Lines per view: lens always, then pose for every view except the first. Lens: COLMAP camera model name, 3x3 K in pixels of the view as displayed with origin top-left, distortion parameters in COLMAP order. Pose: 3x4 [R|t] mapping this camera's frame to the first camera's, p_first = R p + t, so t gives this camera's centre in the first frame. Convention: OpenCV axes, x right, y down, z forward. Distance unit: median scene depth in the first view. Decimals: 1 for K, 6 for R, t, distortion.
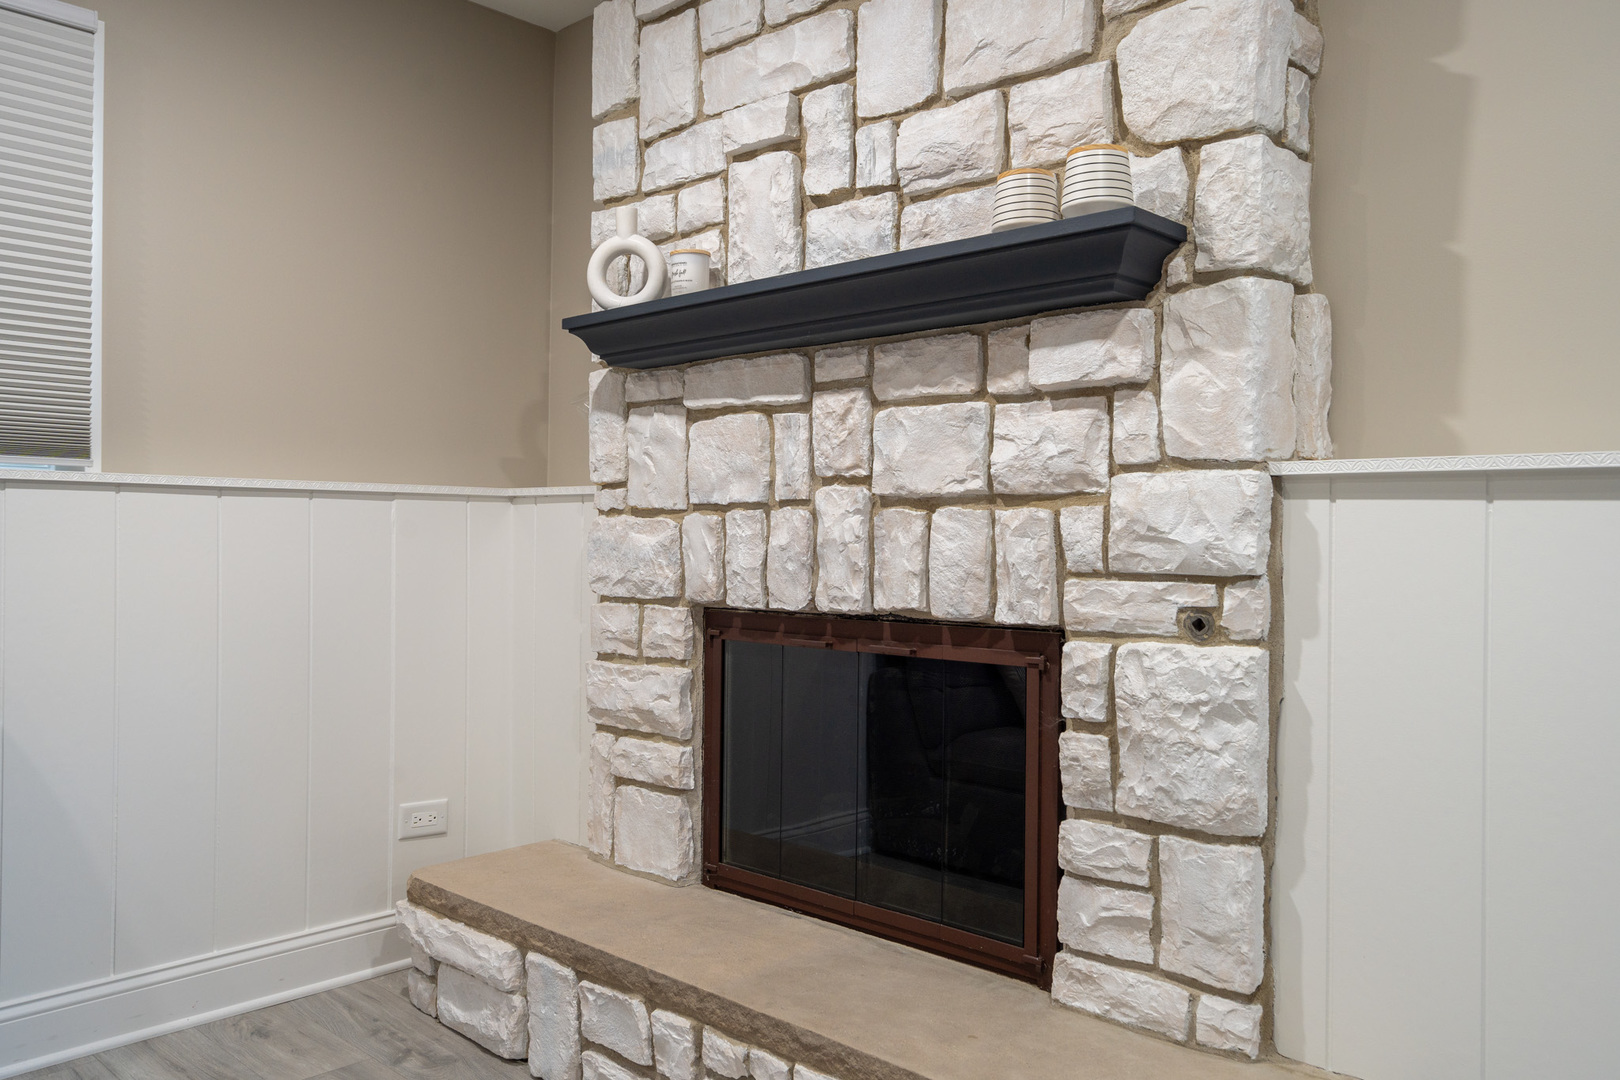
lens RADIAL K [[1227.7, 0, 808.5], [0, 1227.7, 537.9], [0, 0, 1]] dist [0.014612, -0.003175]
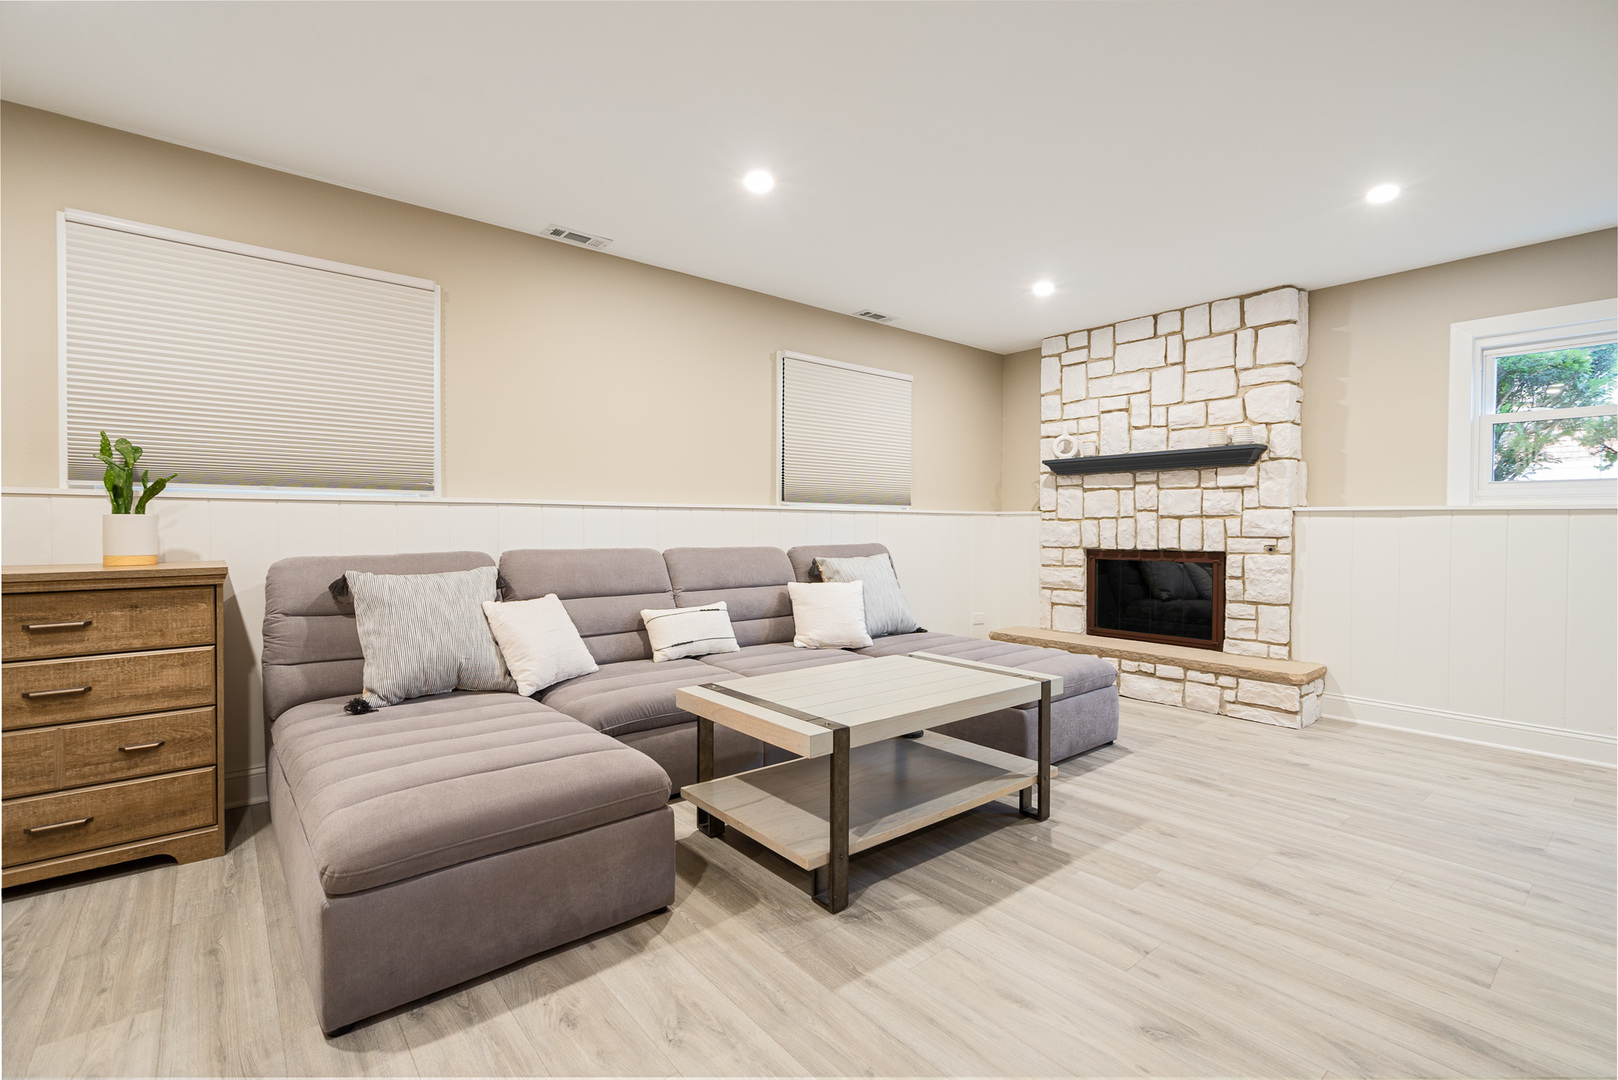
lens RADIAL K [[726.3, 0, 813.1], [0, 726.3, 539.8], [0, 0, 1]] dist [0.000653, -0.000087]
pose [[0.992787, -0.005377, -0.119771, -0.723130], [0.007568, 0.999812, 0.017845, -0.009964], [0.119652, -0.018622, 0.992641, -1.239239]]
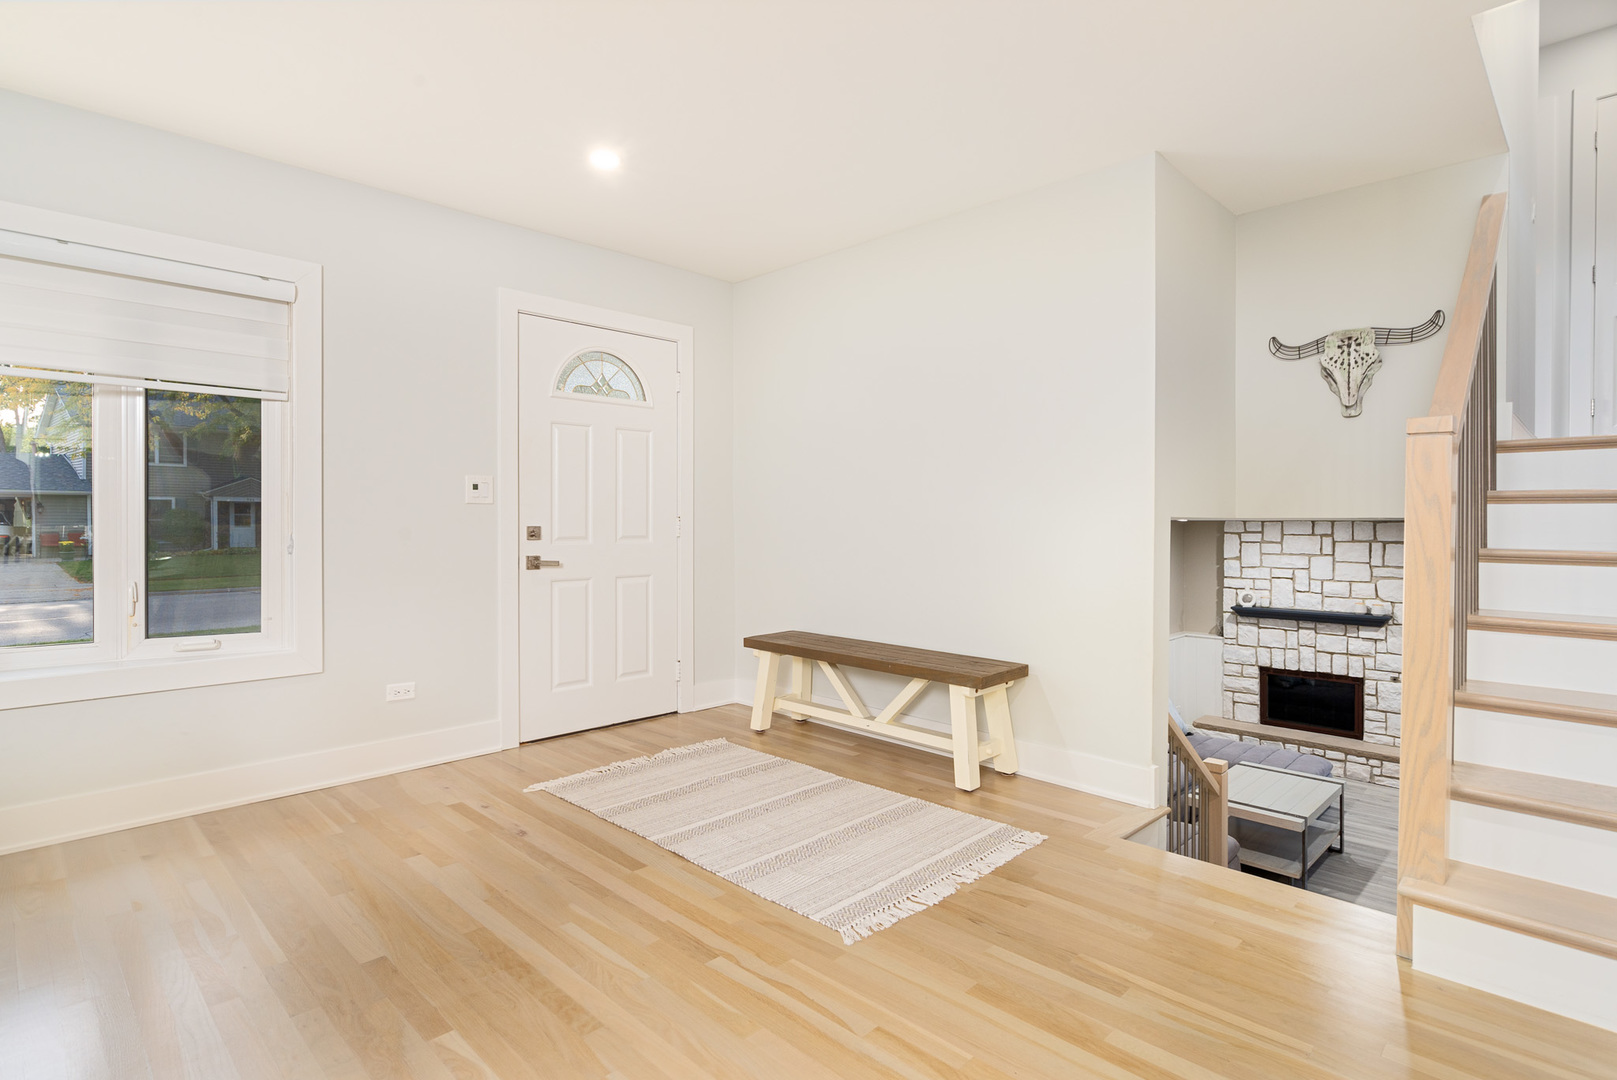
lens RADIAL K [[816.3, 0, 809.0], [0, 816.3, 530.0], [0, 0, 1]] dist [0.003098, 0.000363]
pose [[0.999734, -0.009180, -0.021176, -2.249384], [0.009405, 0.999900, 0.010542, -0.667741], [0.021077, -0.010739, 0.999720, -2.817583]]
